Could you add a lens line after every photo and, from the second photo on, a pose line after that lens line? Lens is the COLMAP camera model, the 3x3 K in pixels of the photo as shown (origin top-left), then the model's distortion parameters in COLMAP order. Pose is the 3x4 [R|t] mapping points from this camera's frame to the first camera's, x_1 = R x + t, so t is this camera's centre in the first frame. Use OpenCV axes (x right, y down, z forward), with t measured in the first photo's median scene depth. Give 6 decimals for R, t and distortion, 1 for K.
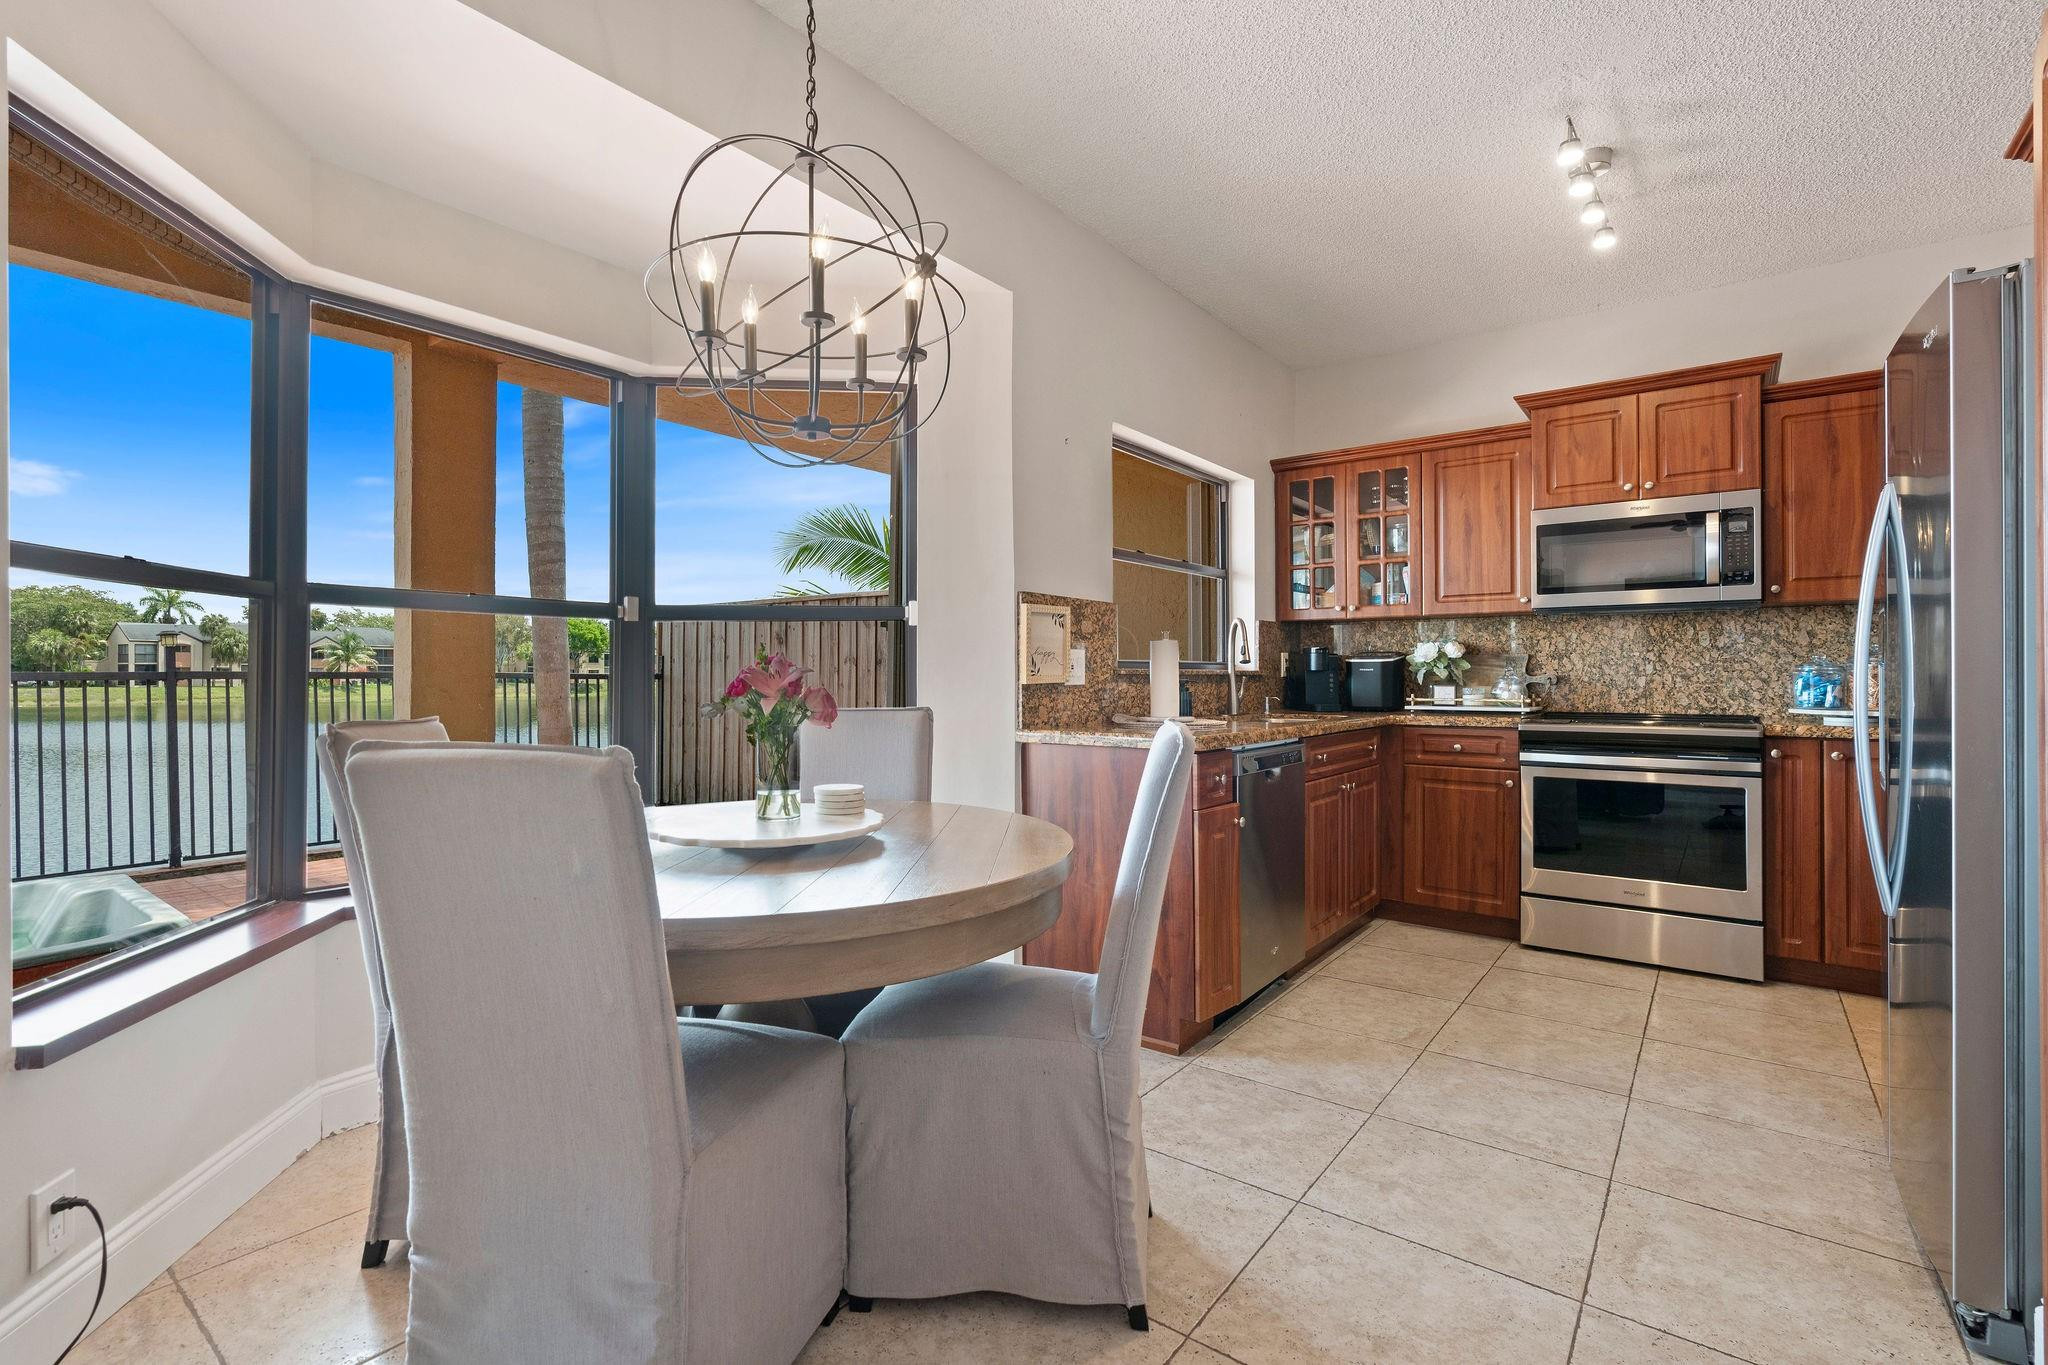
lens RADIAL K [[946.7, 0, 984.5], [0, 946.7, 671.8], [0, 0, 1]] dist [0.000620, -0.000219]
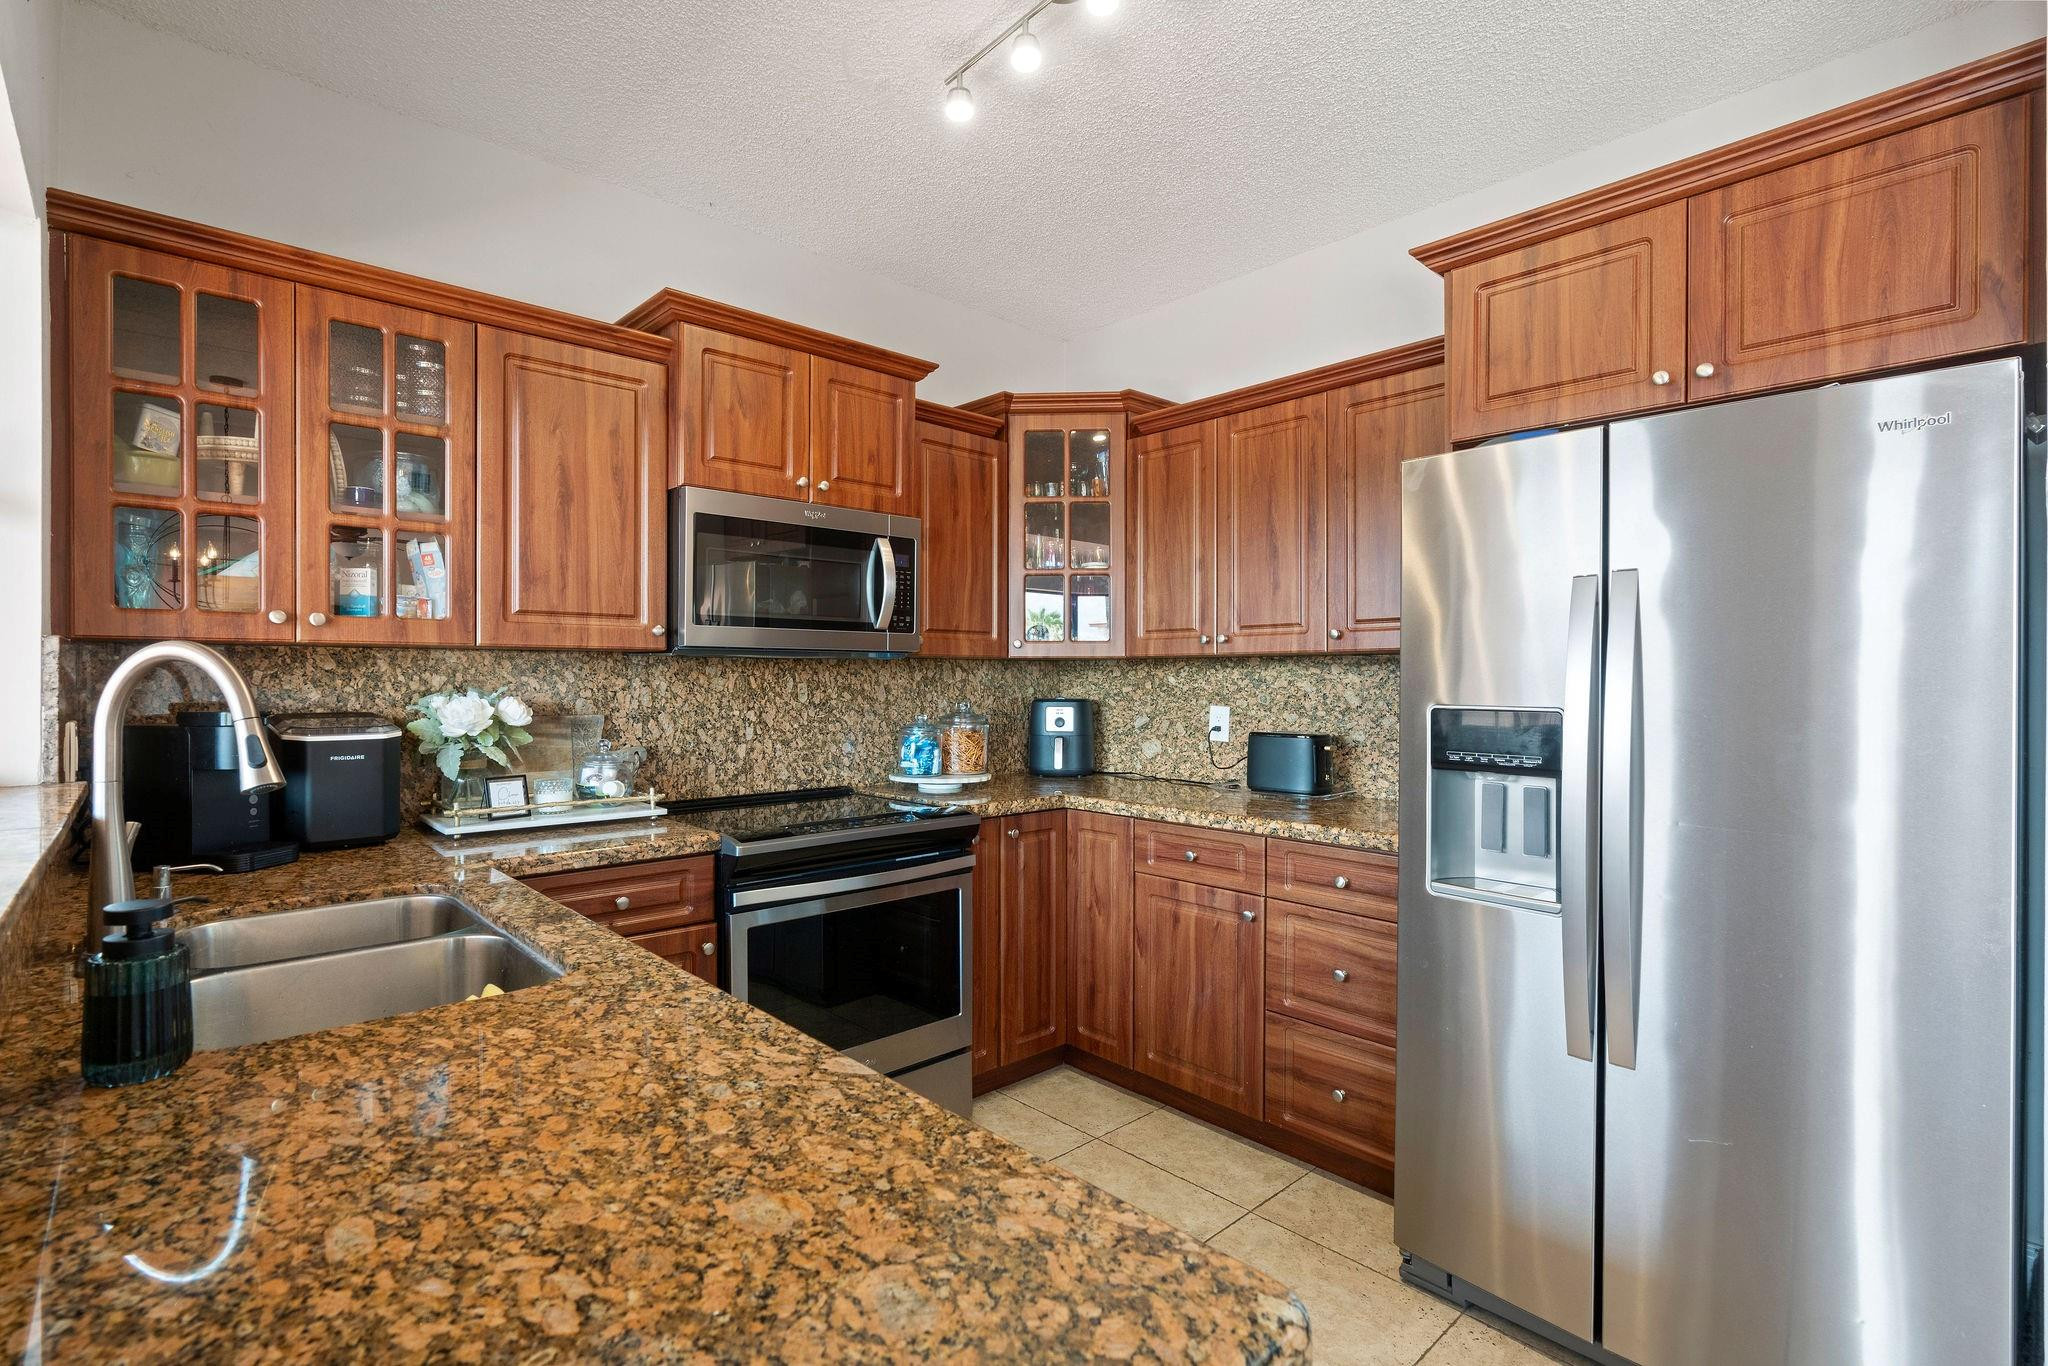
lens RADIAL K [[941.5, 0, 1006.8], [0, 941.5, 678.3], [0, 0, 1]] dist [-0.016354, 0.010532]
pose [[0.158975, 0.002493, 0.987279, 0.014607], [-0.004344, 0.999989, -0.001826, -0.046657], [-0.987273, -0.003998, 0.158984, 0.708849]]
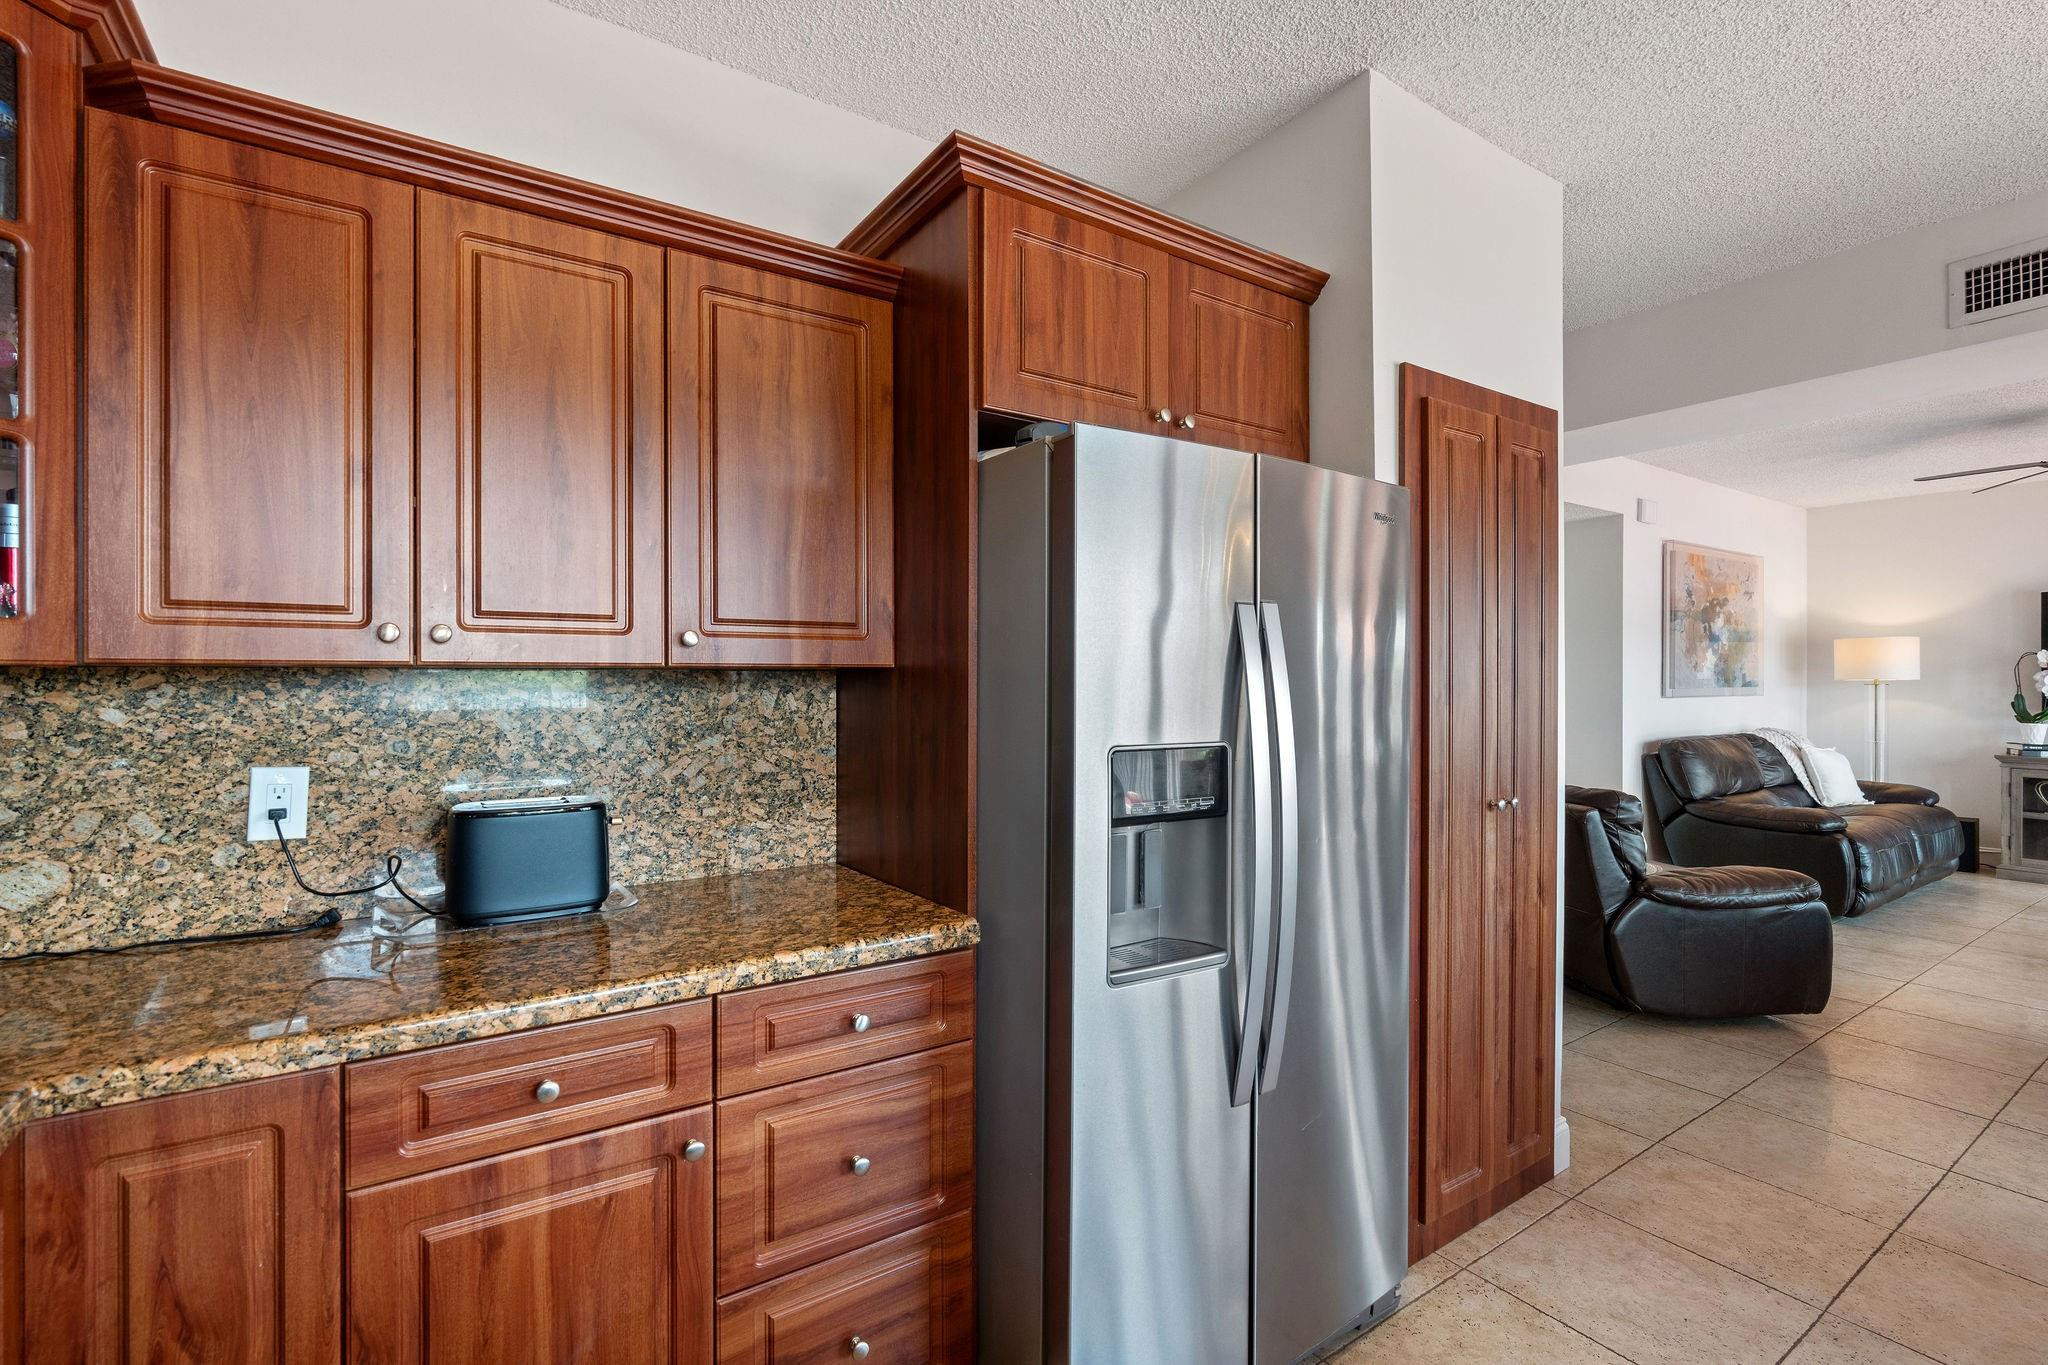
lens RADIAL K [[941.5, 0, 1006.8], [0, 941.5, 677.8], [0, 0, 1]] dist [-0.016354, 0.010532]
pose [[-0.952655, 0.001614, 0.304048, 0.460430], [-0.000316, 0.999980, -0.006300, -0.060412], [-0.304052, -0.006098, -0.952636, 0.948219]]
